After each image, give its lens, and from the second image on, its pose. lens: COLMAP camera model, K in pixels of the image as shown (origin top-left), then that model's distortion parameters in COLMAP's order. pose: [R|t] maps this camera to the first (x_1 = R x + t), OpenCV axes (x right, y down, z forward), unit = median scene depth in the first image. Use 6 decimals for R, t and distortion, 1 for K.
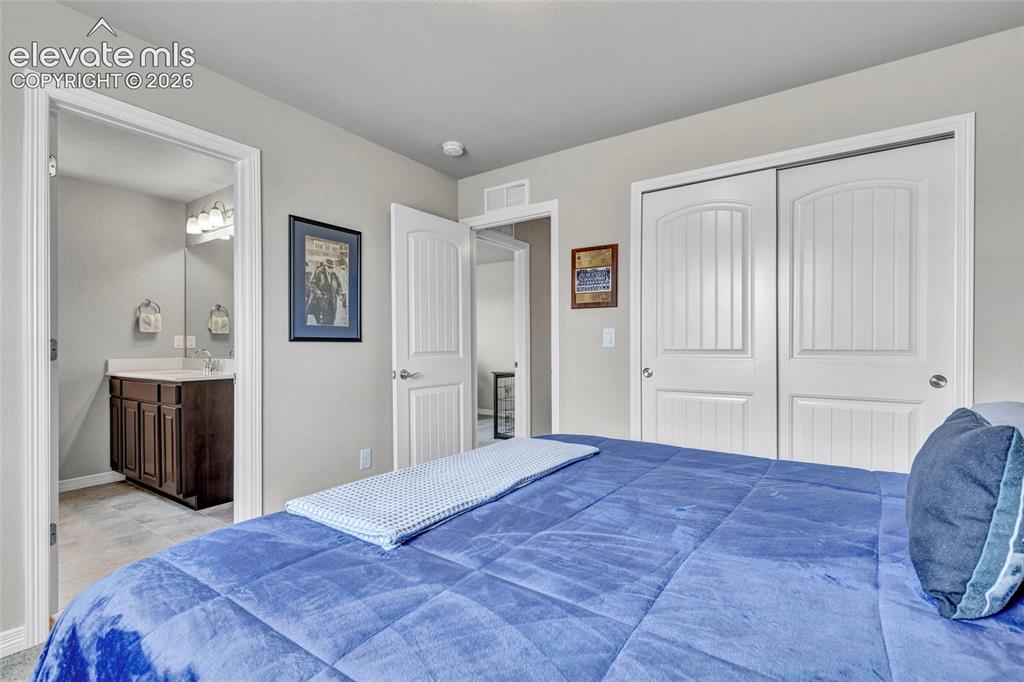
lens RADIAL K [[470.7, 0, 510.9], [0, 470.7, 343.1], [0, 0, 1]] dist [0.014528, -0.002445]
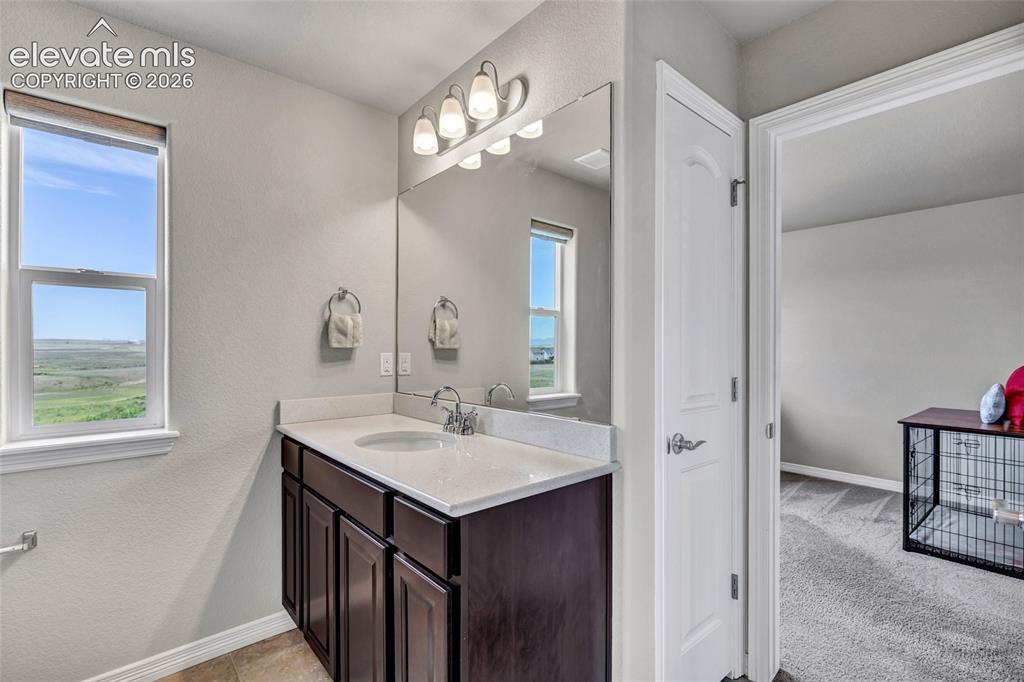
lens RADIAL K [[470.7, 0, 511.2], [0, 470.7, 344.8], [0, 0, 1]] dist [0.014528, -0.002445]
pose [[0.967469, 0.004257, -0.252954, -0.447481], [-0.005878, 0.999967, -0.005656, -0.024862], [0.252922, 0.006959, 0.967462, 0.533413]]
